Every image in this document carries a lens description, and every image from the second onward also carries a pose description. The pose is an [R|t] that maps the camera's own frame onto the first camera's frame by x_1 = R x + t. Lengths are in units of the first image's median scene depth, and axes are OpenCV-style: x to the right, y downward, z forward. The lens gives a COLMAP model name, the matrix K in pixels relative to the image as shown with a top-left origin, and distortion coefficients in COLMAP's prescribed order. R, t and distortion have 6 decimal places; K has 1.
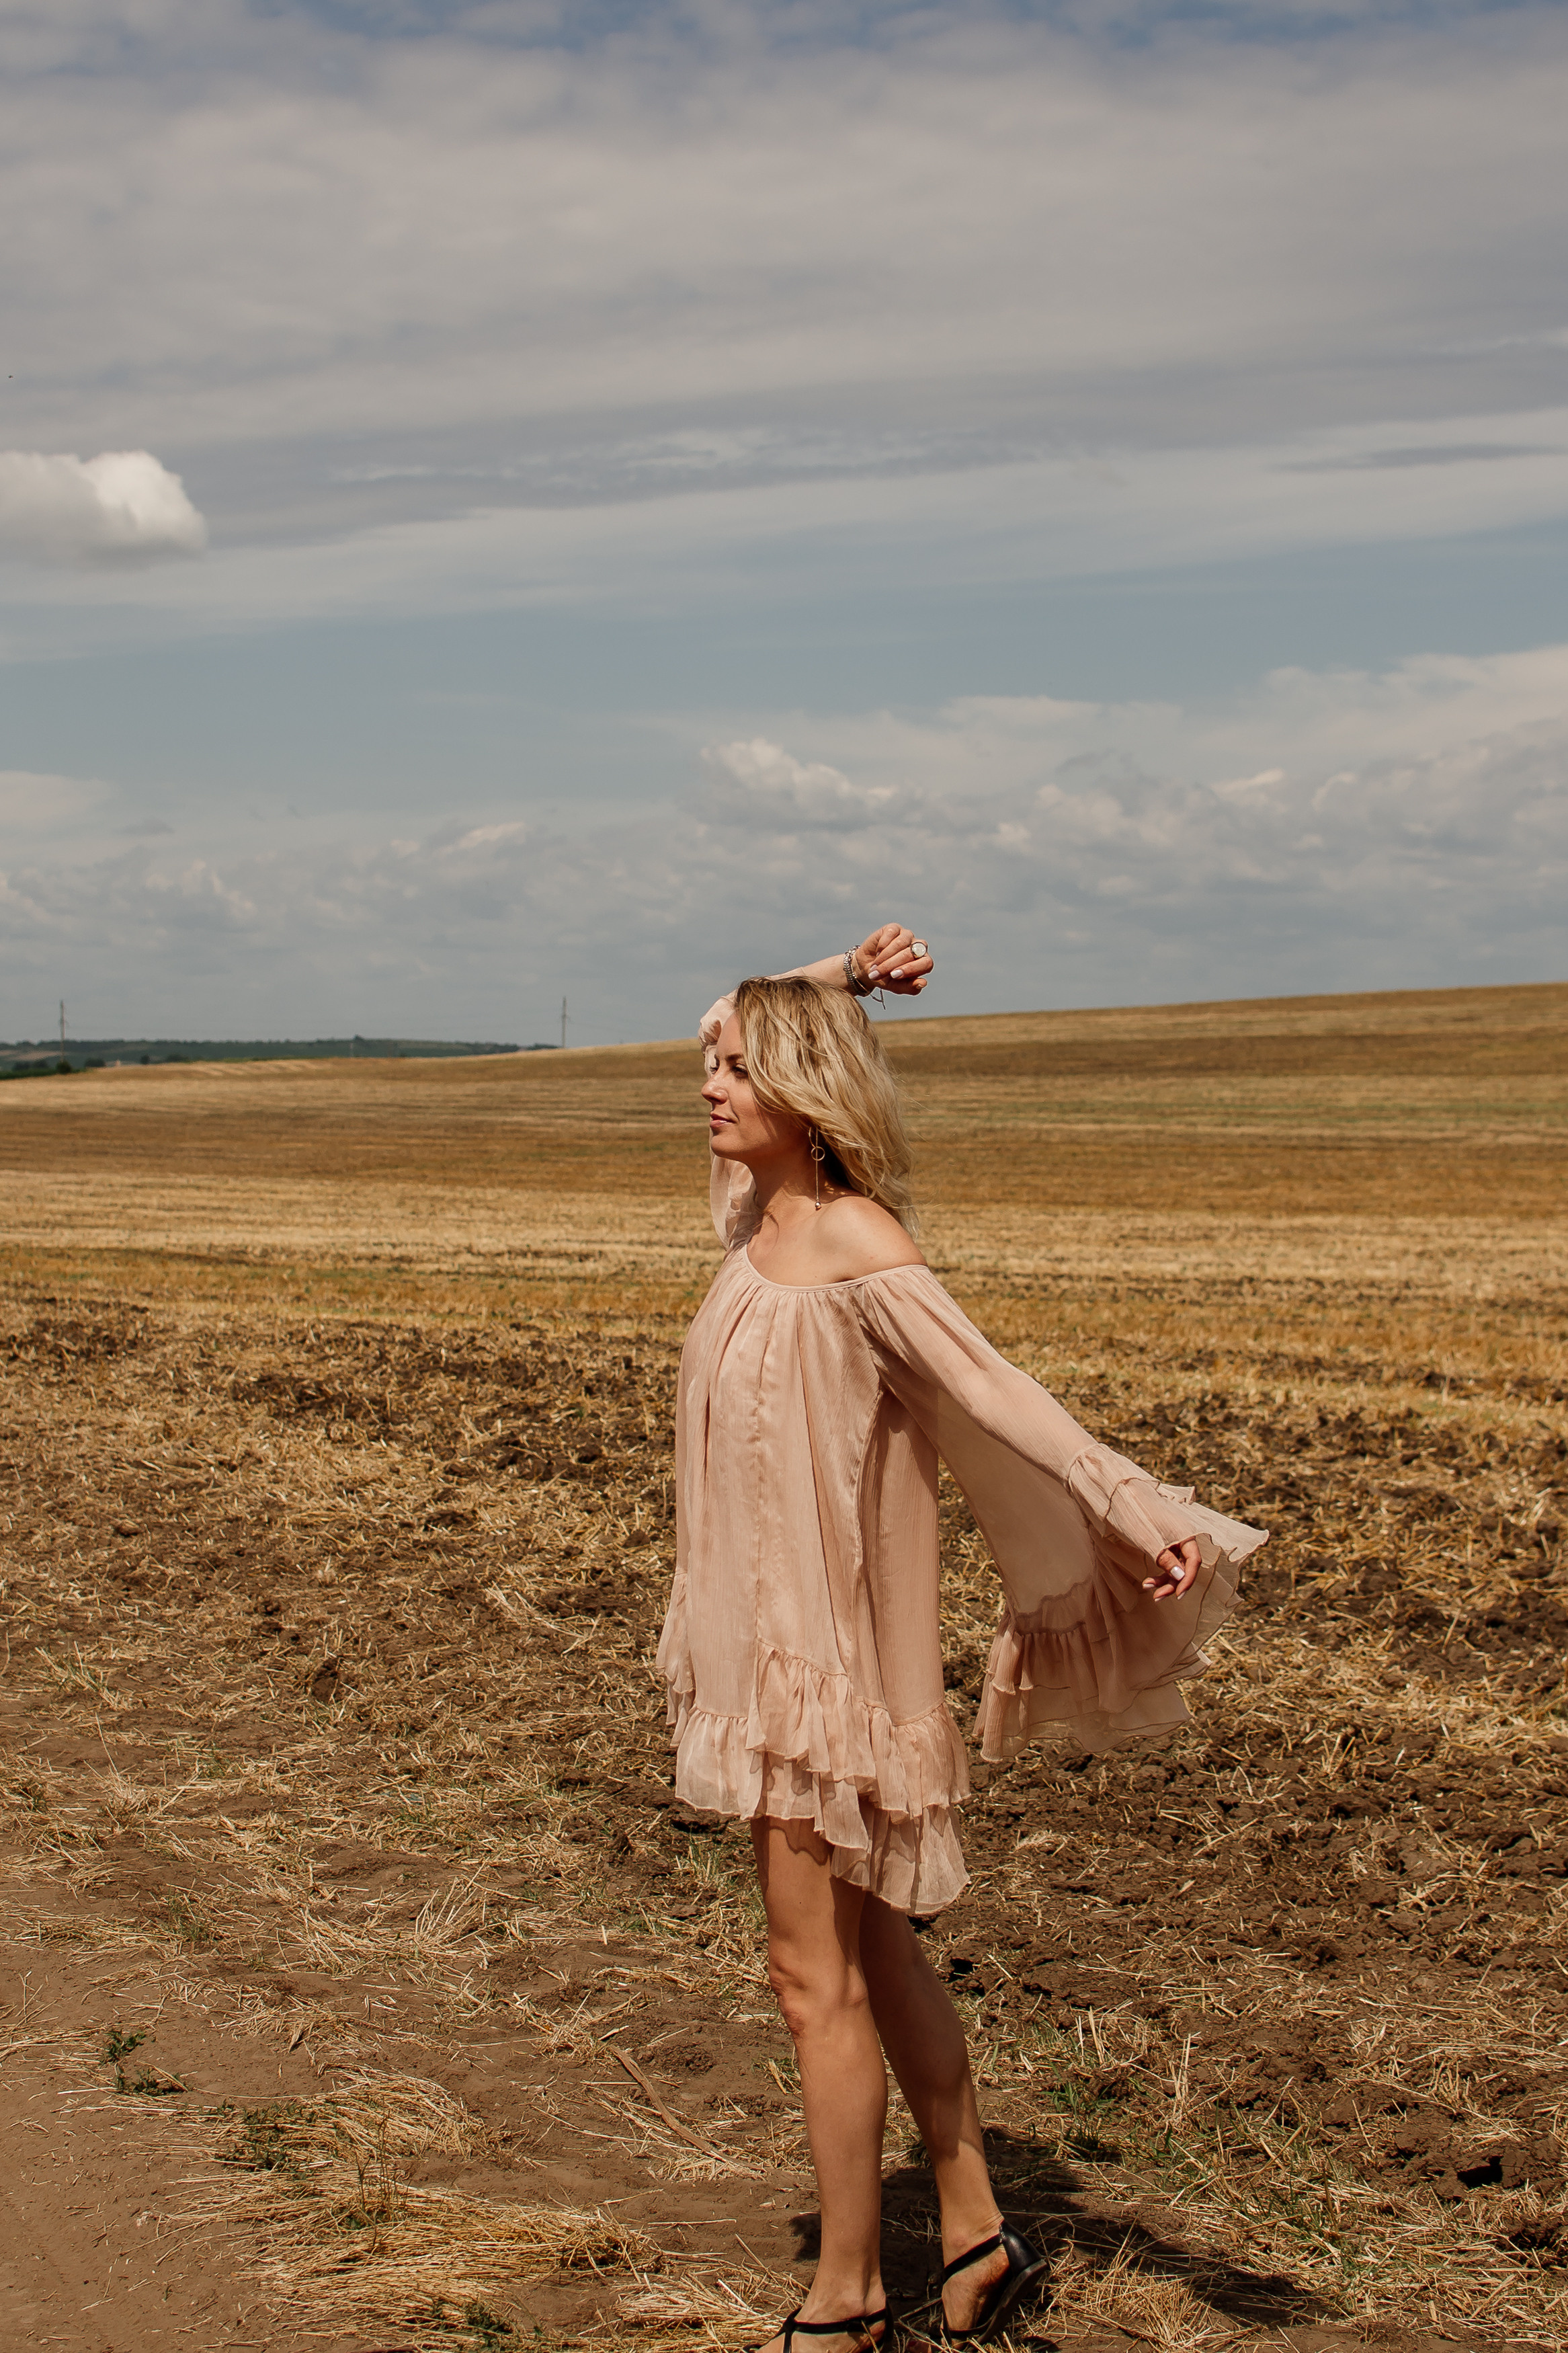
lens RADIAL K [[3804.3, 0, 784.0], [0, 3804.3, 1176.5], [0, 0, 1]] dist [-0.185859, 0.171739]
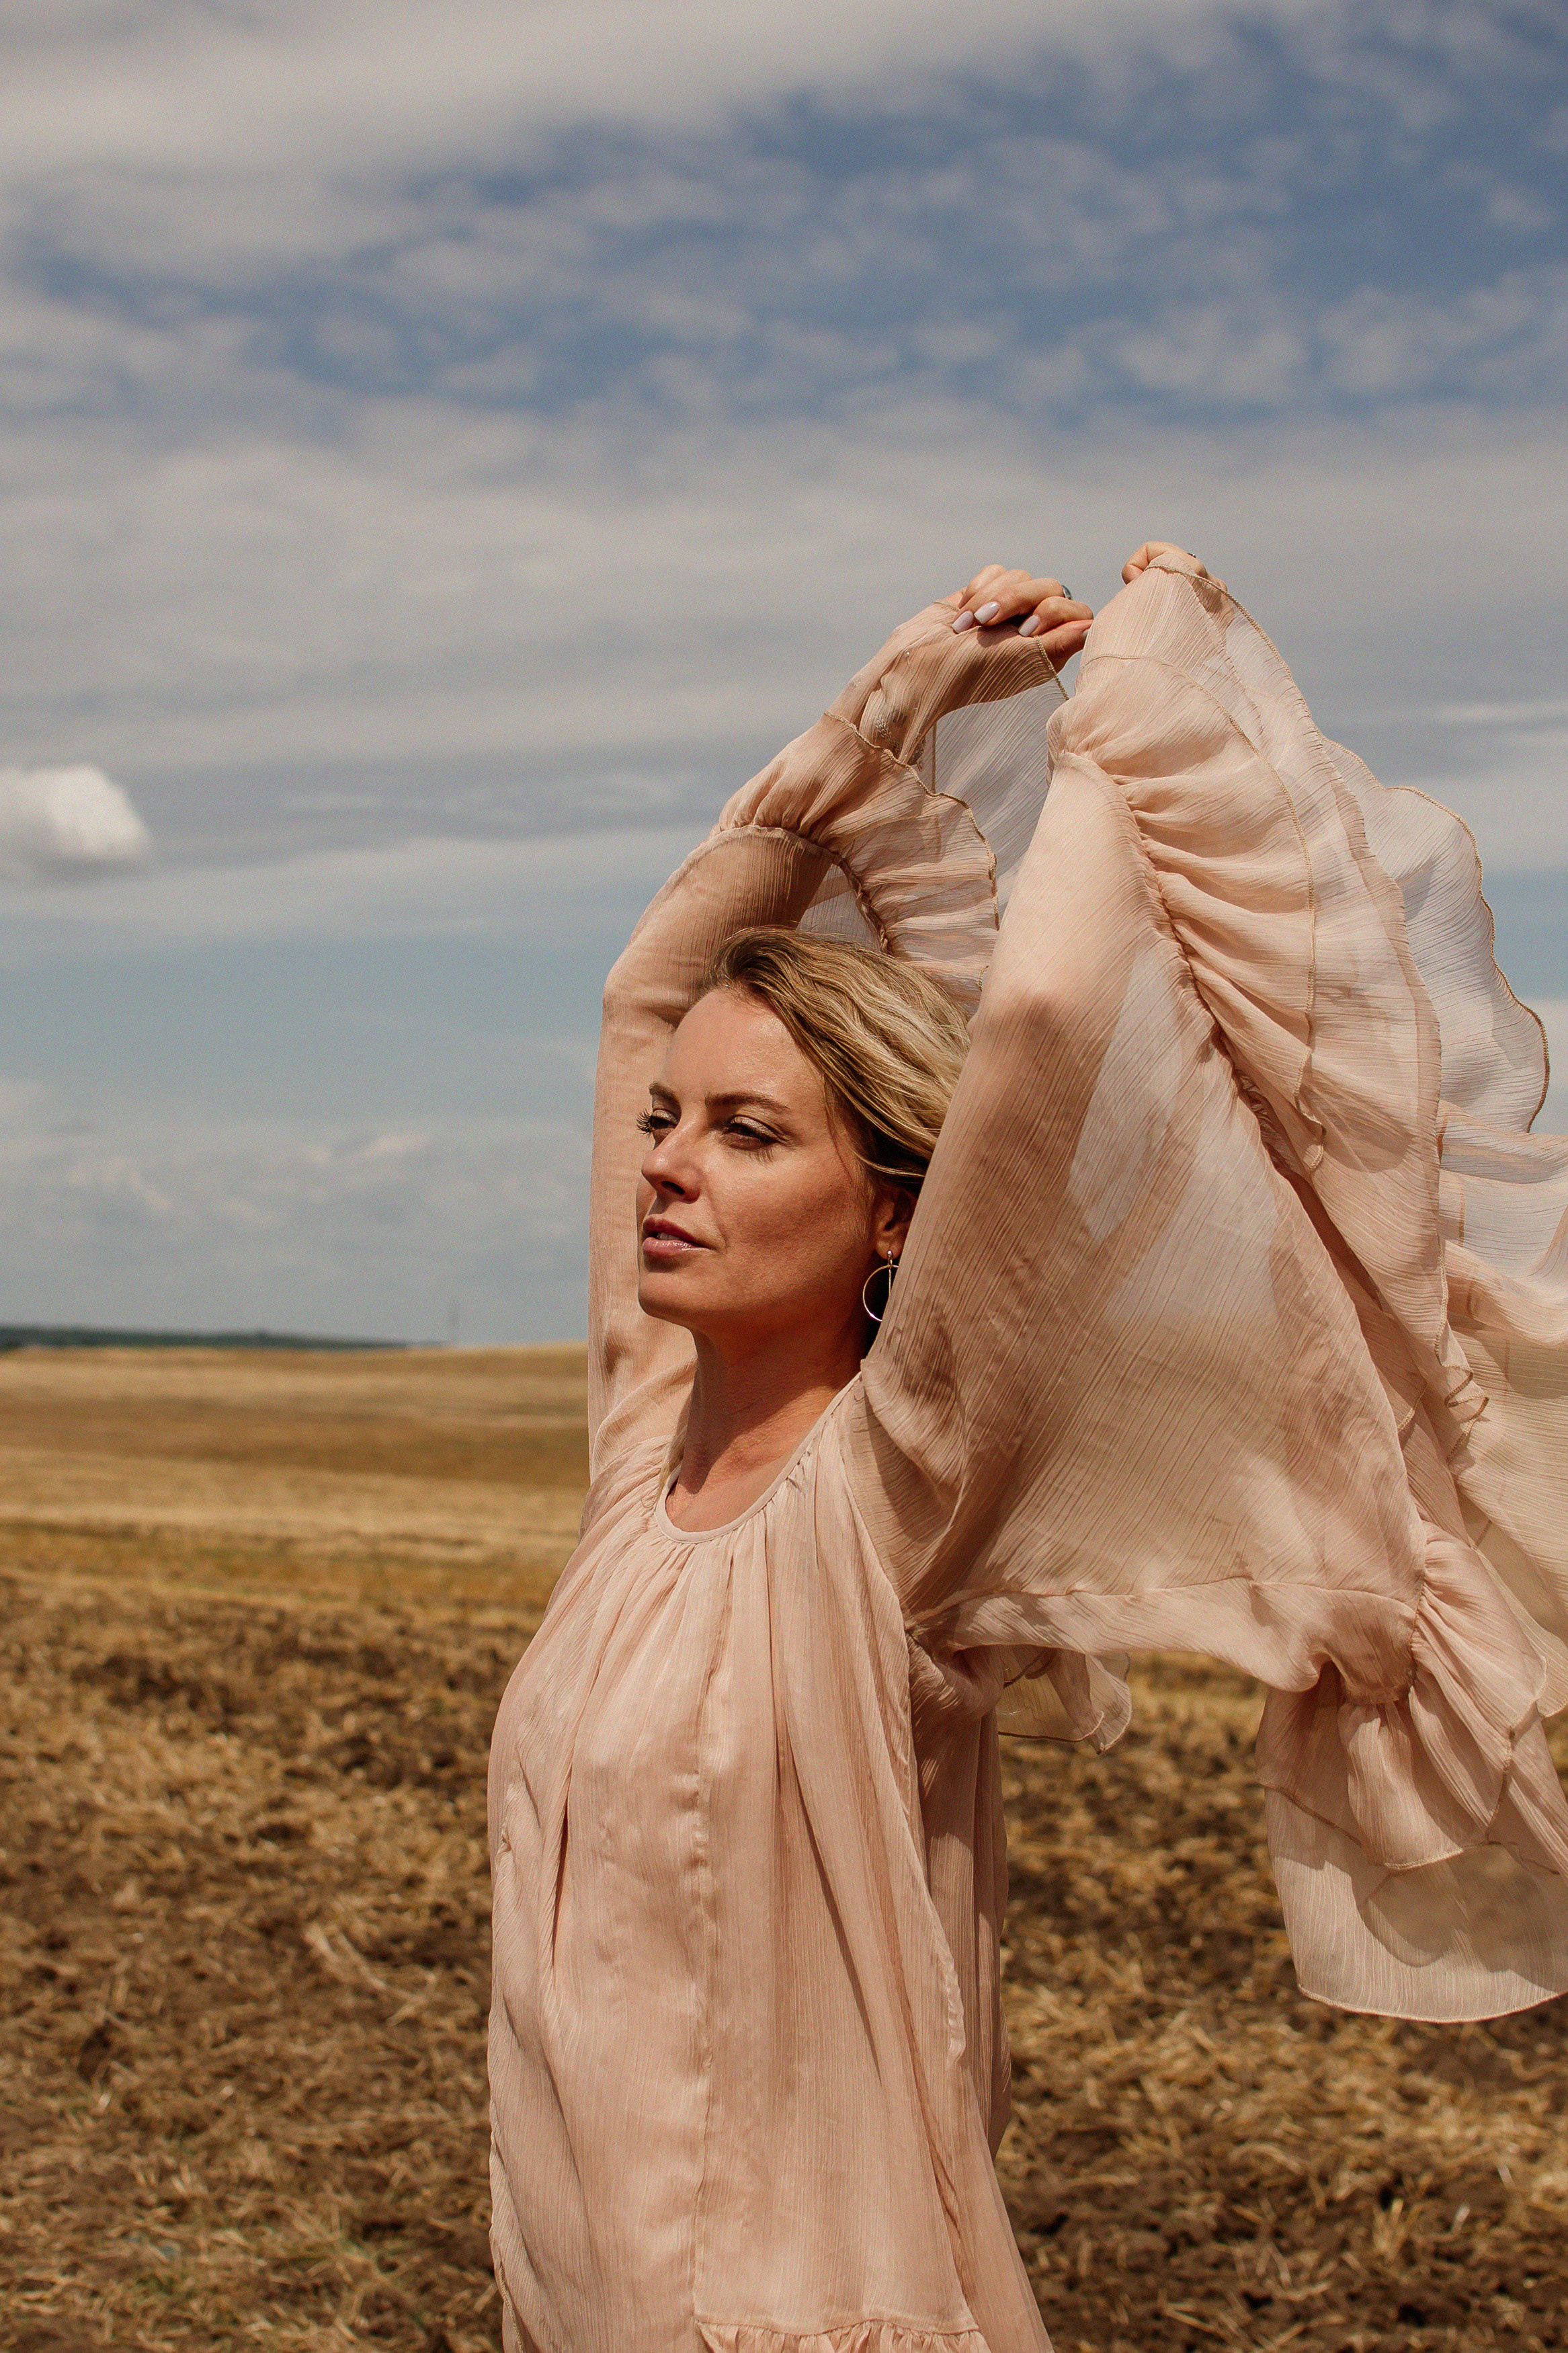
lens RADIAL K [[3543.1, 0, 784.0], [0, 3543.1, 1176.5], [0, 0, 1]] dist [-0.179339, 0.138198]
pose [[0.998903, 0.032466, 0.033754, -0.003618], [-0.029499, 0.995947, -0.084961, 0.004191], [-0.036376, 0.083872, 0.995812, 0.186315]]
